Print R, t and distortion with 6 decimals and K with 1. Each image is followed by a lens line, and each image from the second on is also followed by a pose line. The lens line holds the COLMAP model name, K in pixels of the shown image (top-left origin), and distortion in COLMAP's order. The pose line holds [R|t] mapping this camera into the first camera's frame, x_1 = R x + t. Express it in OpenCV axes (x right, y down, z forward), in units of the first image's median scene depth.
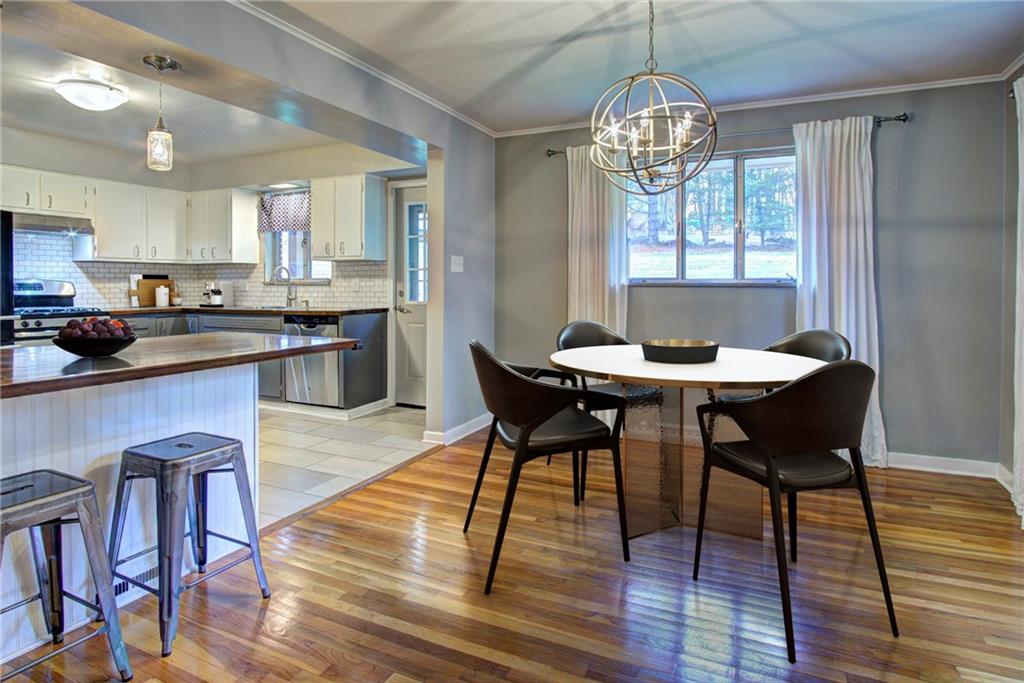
lens RADIAL K [[579.2, 0, 516.4], [0, 579.2, 285.5], [0, 0, 1]] dist [-0.023656, 0.000899]
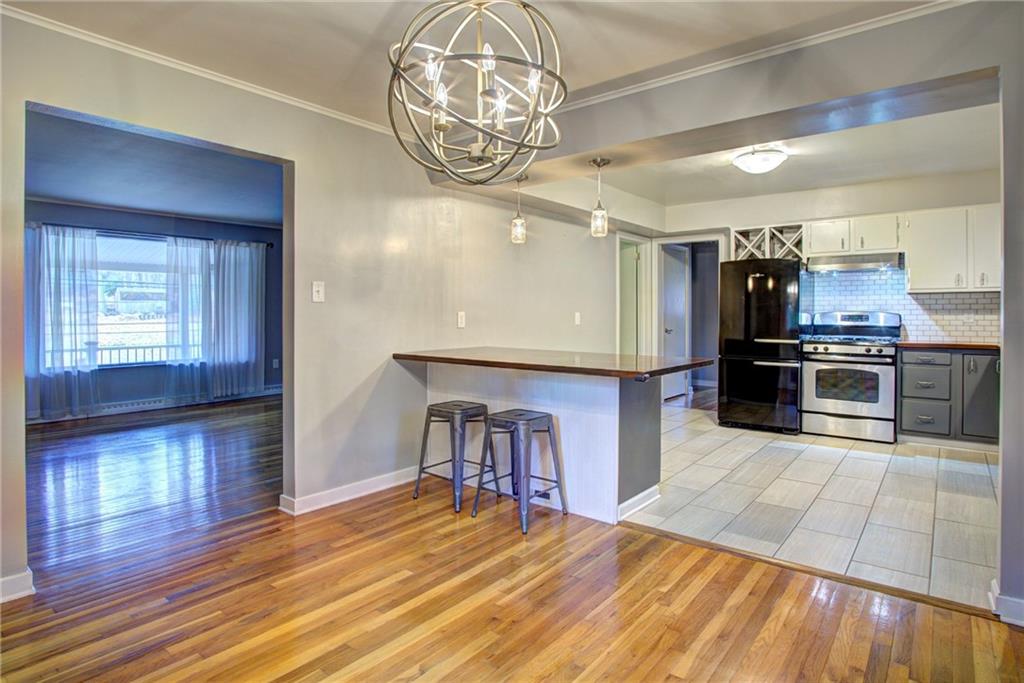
lens RADIAL K [[554.5, 0, 492.3], [0, 554.5, 315.2], [0, 0, 1]] dist [-0.022098, -0.000439]
pose [[-0.253313, 0.001149, -0.967384, 0.365827], [-0.005337, 0.999982, 0.002585, -0.002082], [0.967370, 0.005818, -0.253303, 0.506571]]
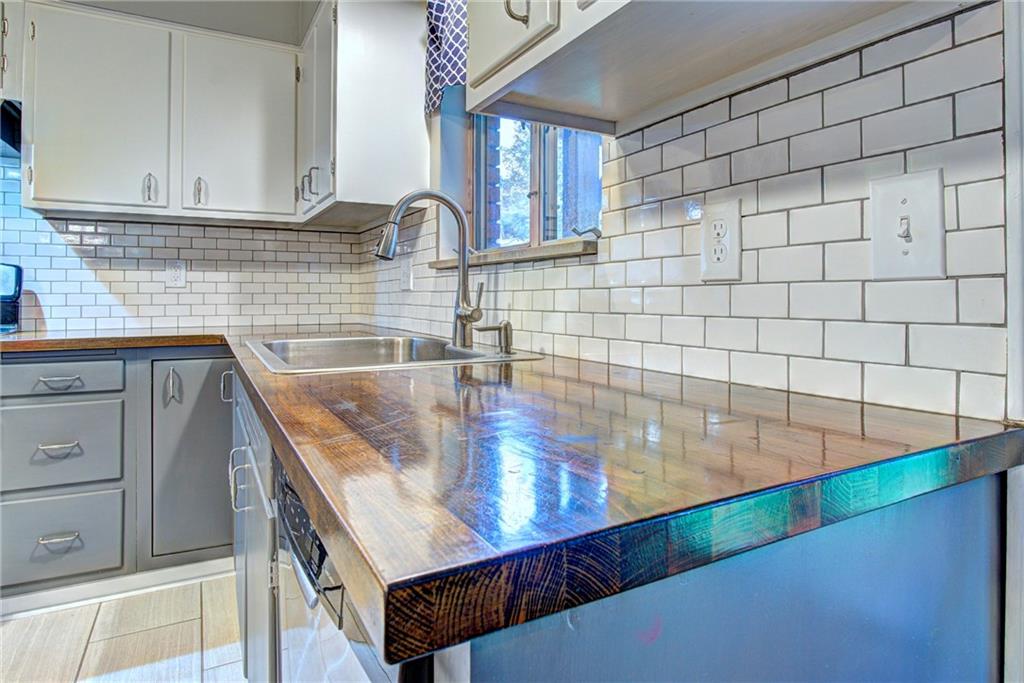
lens RADIAL K [[579.2, 0, 516.4], [0, 579.2, 285.5], [0, 0, 1]] dist [-0.023656, 0.000899]
pose [[0.808075, -0.007931, -0.589026, -0.228772], [-0.004339, 0.999802, -0.019414, 0.014833], [0.589064, 0.018244, 0.807881, 0.837079]]
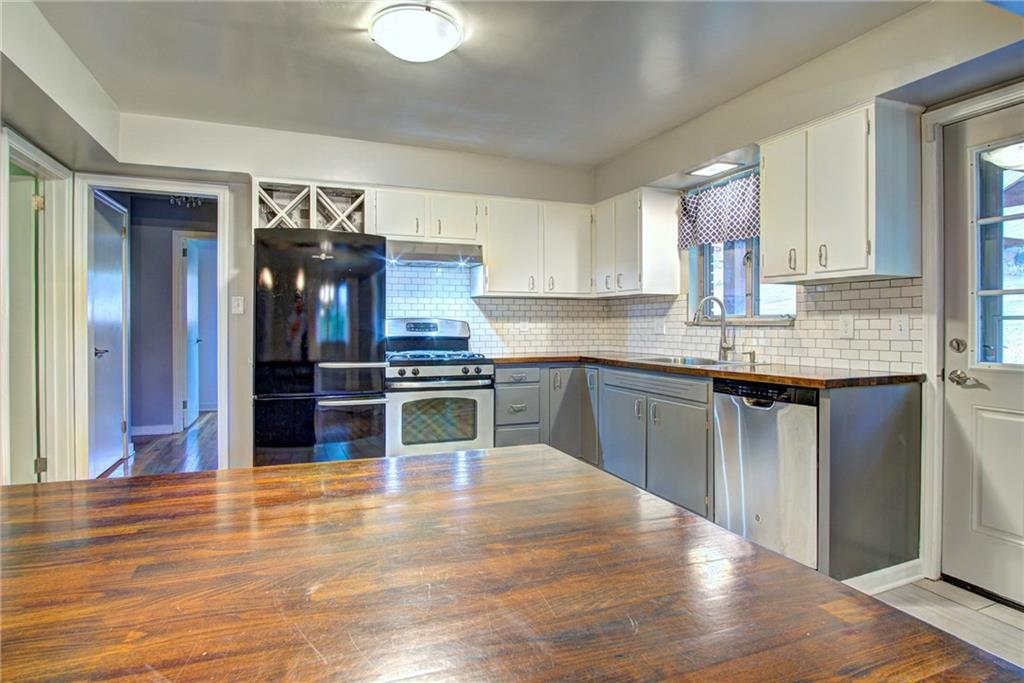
lens RADIAL K [[558.3, 0, 510.0], [0, 558.3, 325.1], [0, 0, 1]] dist [-0.021812, 0.000223]
pose [[0.732521, 0.002663, -0.680739, -0.157322], [-0.003447, 0.999994, 0.000203, -0.001173], [0.680736, 0.002198, 0.732526, 0.413595]]
